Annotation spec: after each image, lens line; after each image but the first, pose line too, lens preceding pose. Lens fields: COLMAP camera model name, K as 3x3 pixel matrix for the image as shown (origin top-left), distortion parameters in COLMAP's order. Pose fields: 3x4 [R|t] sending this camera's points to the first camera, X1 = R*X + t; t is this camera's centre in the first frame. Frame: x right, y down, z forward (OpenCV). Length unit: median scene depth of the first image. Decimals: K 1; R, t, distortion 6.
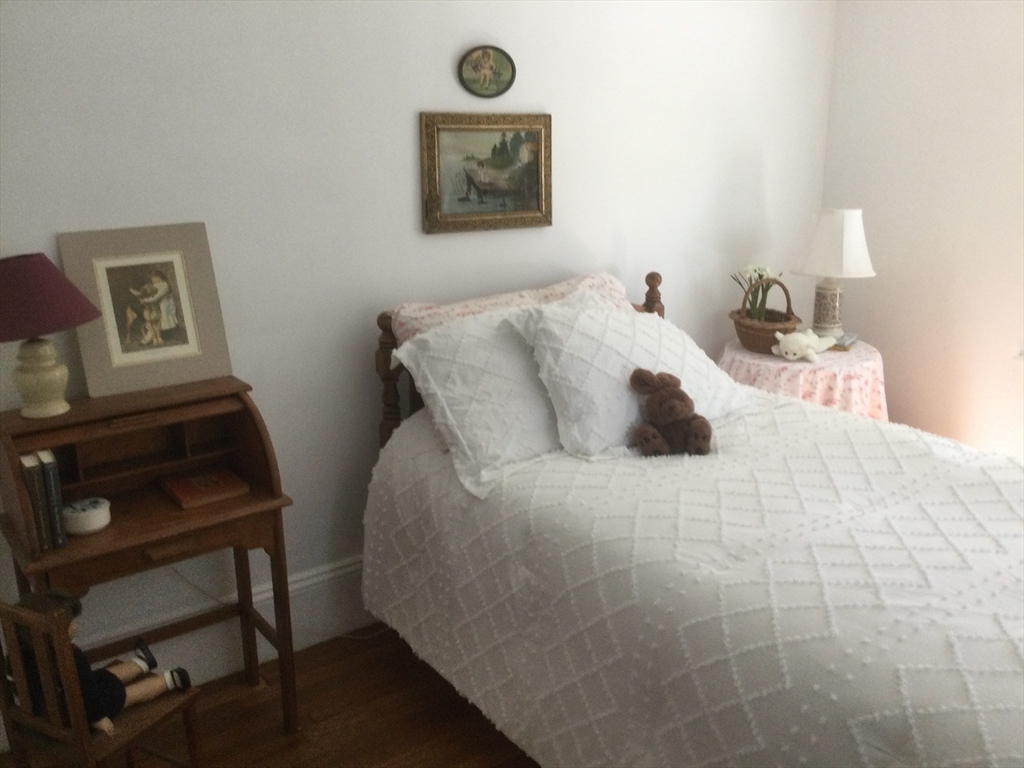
lens RADIAL K [[907.3, 0, 512.0], [0, 907.3, 384.0], [0, 0, 1]] dist [0.071639, -0.002325]
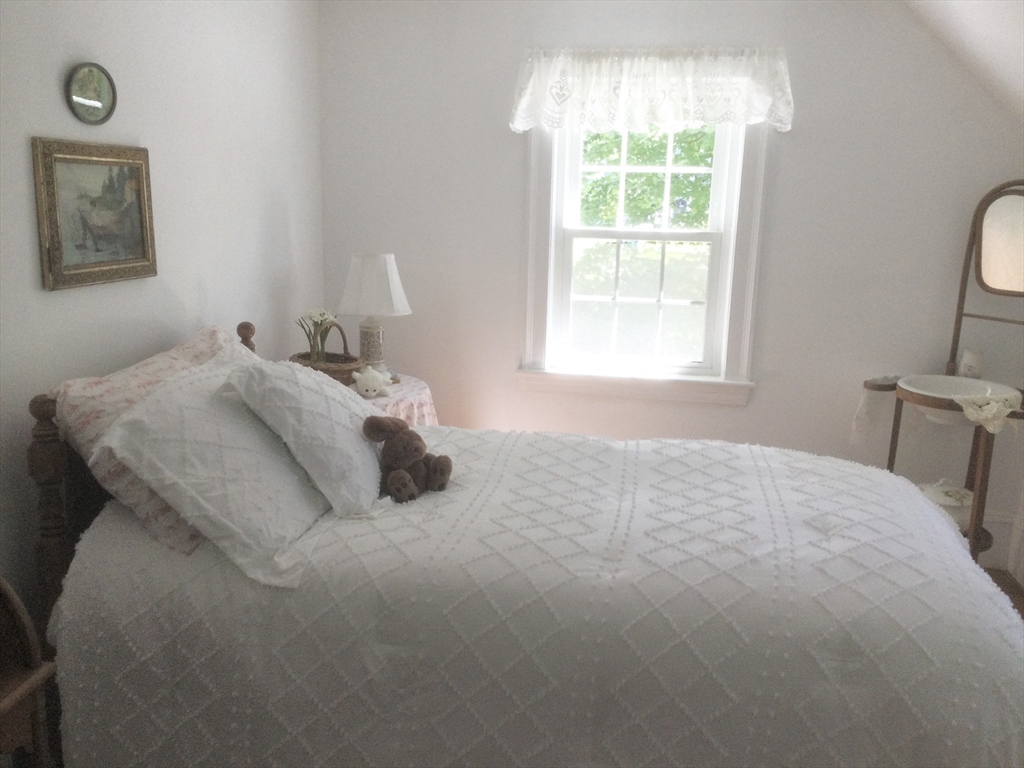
lens RADIAL K [[909.2, 0, 512.0], [0, 909.2, 384.0], [0, 0, 1]] dist [0.137398, -0.234258]
pose [[0.706741, -0.120568, 0.697123, -0.396757], [0.155994, 0.987677, 0.012673, -0.036768], [-0.690060, 0.099790, 0.716840, 0.176242]]
